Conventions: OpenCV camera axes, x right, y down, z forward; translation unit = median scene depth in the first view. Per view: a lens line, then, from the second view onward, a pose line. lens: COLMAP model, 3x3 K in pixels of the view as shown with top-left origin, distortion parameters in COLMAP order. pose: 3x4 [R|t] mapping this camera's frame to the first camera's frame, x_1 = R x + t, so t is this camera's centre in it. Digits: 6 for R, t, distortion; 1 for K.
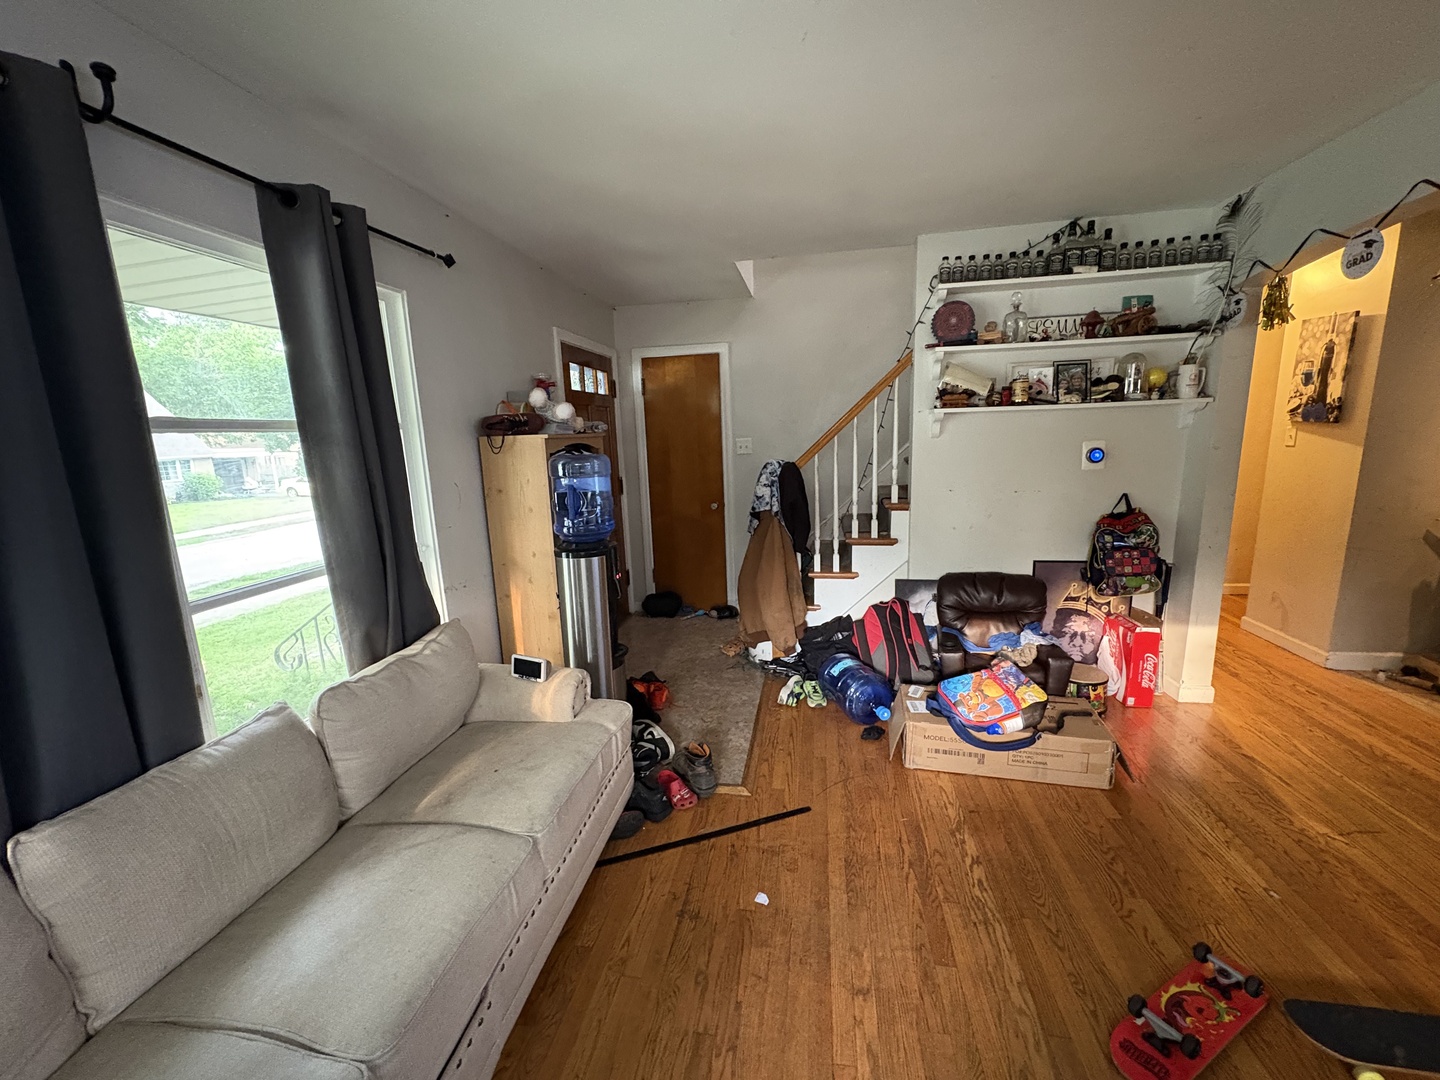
lens RADIAL K [[573.0, 0, 725.1], [0, 573.0, 541.6], [0, 0, 1]] dist [0.002139, -0.000320]
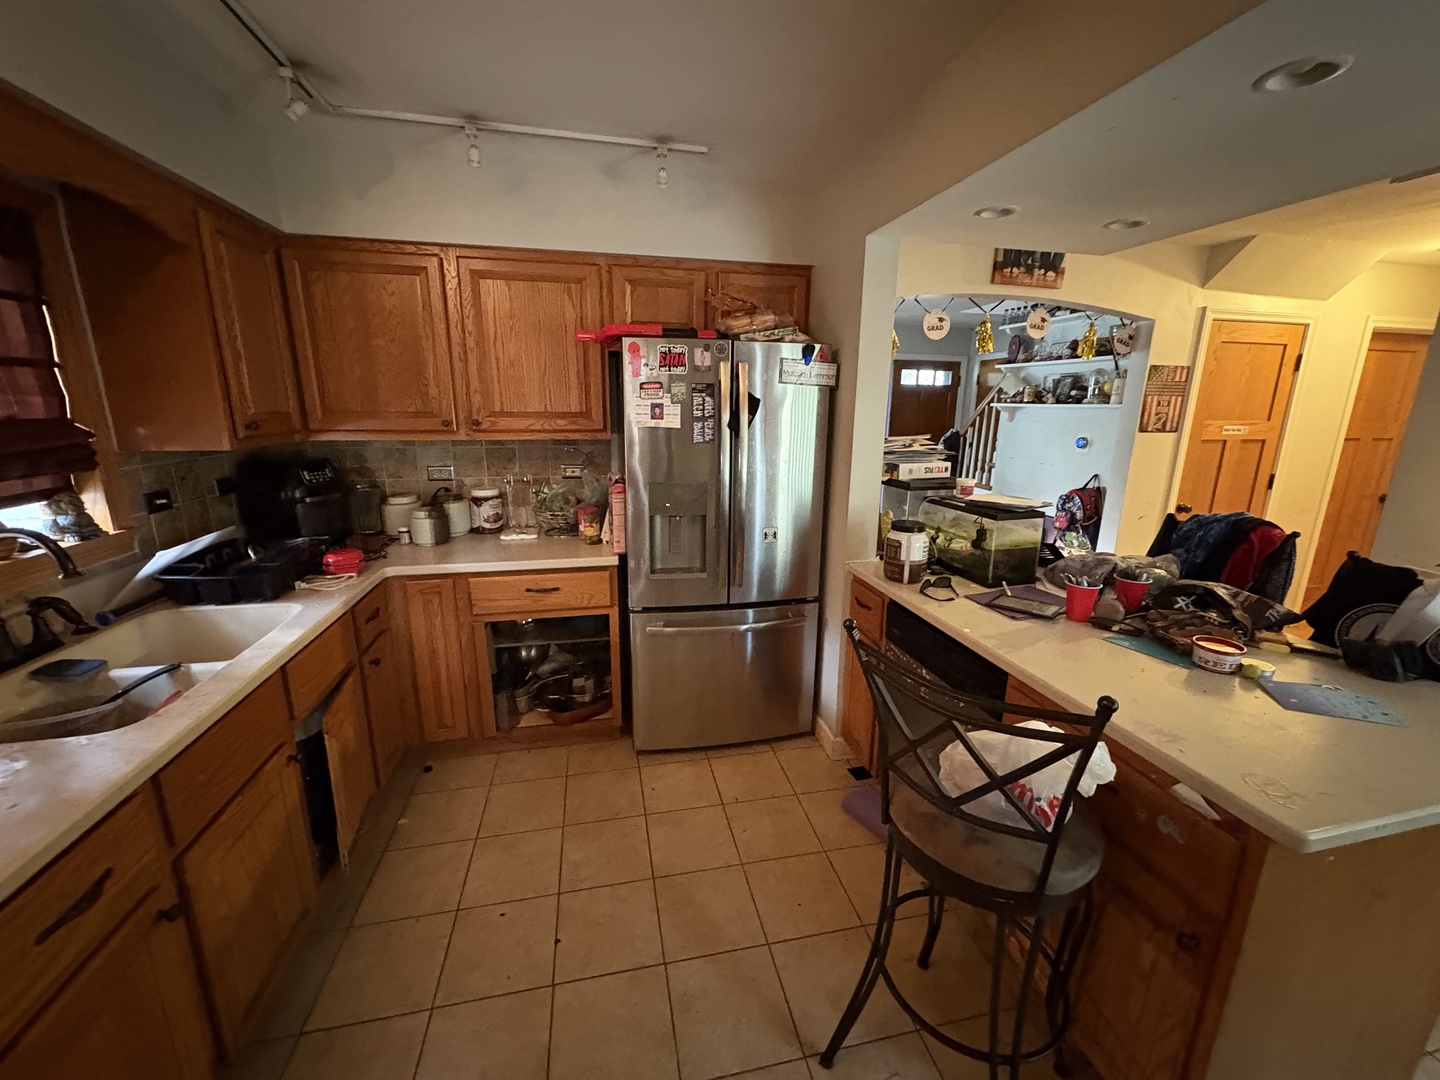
lens RADIAL K [[573.0, 0, 717.3], [0, 573.0, 538.2], [0, 0, 1]] dist [0.002139, -0.000320]
pose [[0.356063, 0.254284, -0.899199, 1.613220], [-0.198567, 0.960877, 0.193098, -0.024538], [0.913121, 0.109796, 0.392625, -0.295325]]
